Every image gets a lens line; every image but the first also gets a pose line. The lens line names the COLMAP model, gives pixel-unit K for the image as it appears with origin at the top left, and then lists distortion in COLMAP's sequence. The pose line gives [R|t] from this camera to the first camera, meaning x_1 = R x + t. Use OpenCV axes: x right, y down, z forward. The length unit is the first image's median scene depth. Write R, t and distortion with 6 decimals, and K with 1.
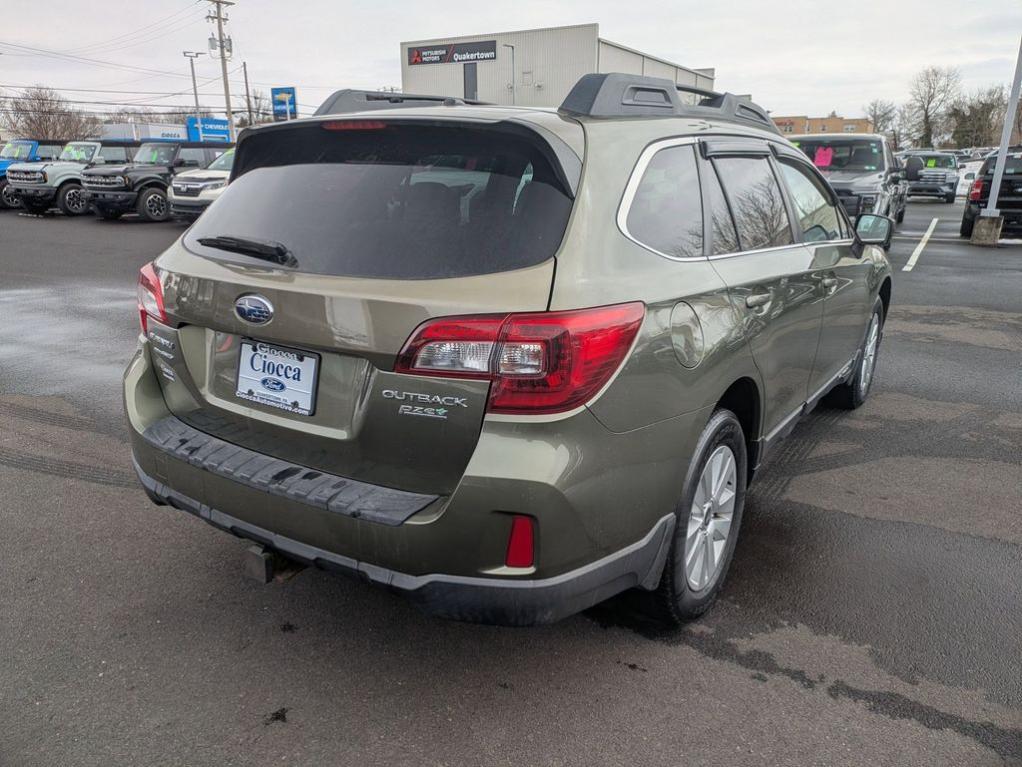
lens RADIAL K [[759.5, 0, 515.3], [0, 759.5, 387.9], [0, 0, 1]] dist [0.047663, -0.039603]
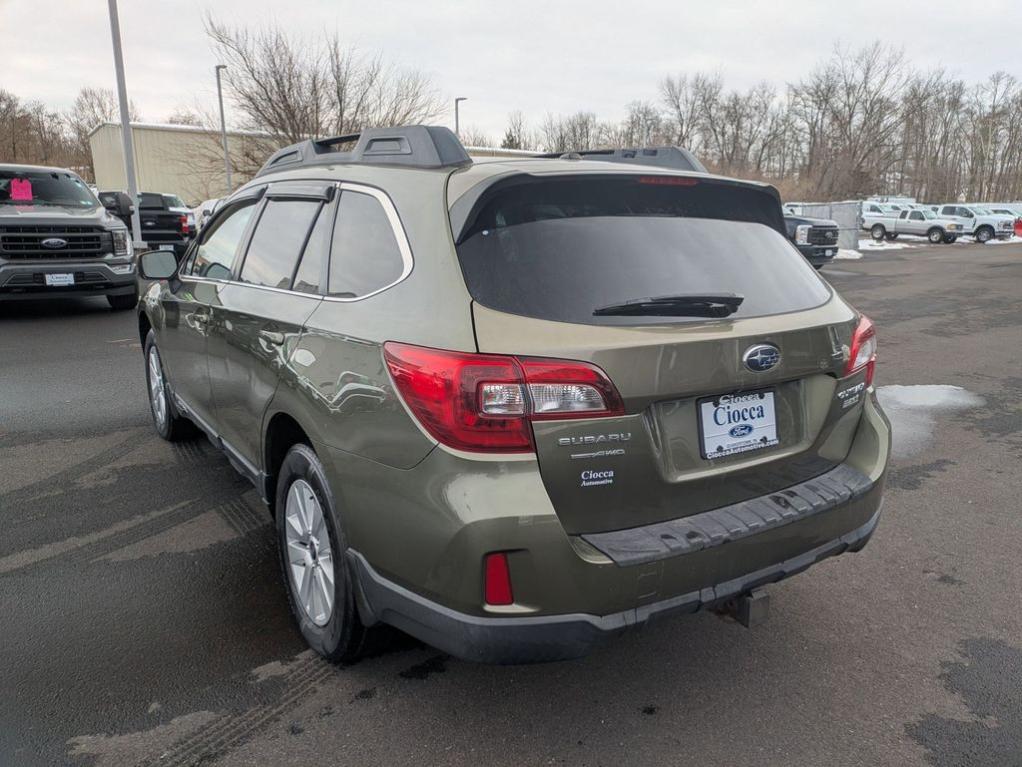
lens RADIAL K [[759.5, 0, 513.9], [0, 759.5, 387.2], [0, 0, 1]] dist [0.047663, -0.039603]
pose [[0.383216, -0.207224, 0.900113, -1.336149], [0.242281, 0.962937, 0.118538, -0.254358], [-0.891317, 0.172655, 0.419219, 0.827789]]
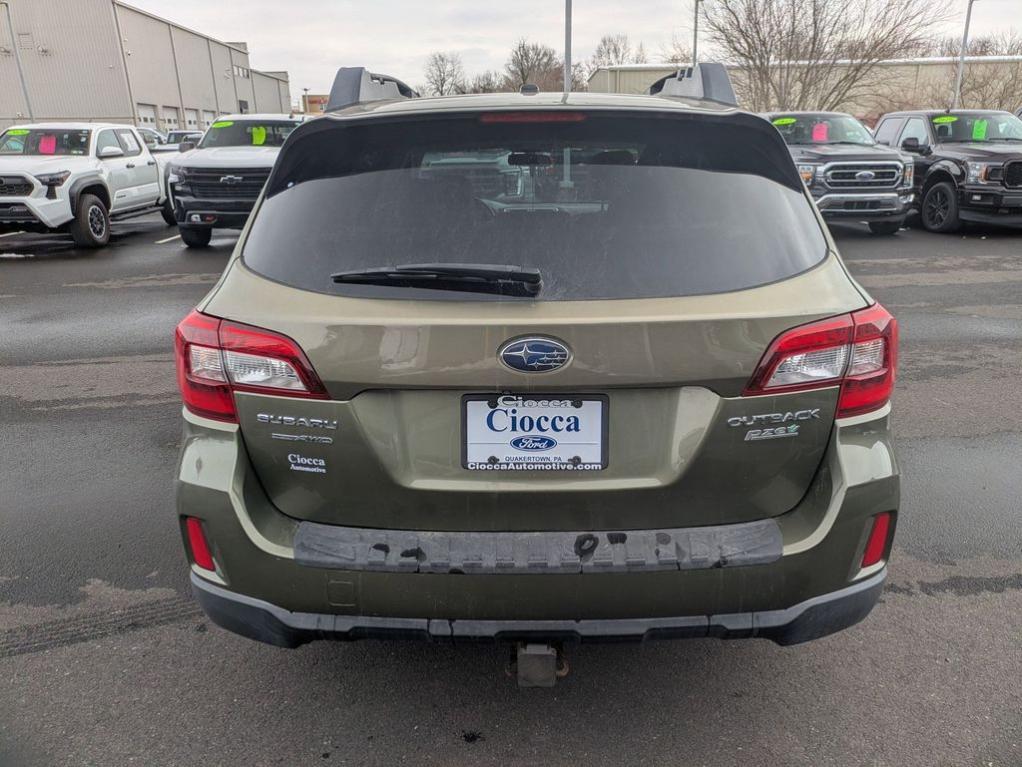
lens RADIAL K [[759.5, 0, 519.2], [0, 759.5, 387.7], [0, 0, 1]] dist [0.047663, -0.039603]
pose [[0.835678, -0.182023, 0.518180, -0.730135], [0.168455, 0.982957, 0.073617, -0.122593], [-0.522748, 0.025770, 0.852098, 0.321741]]
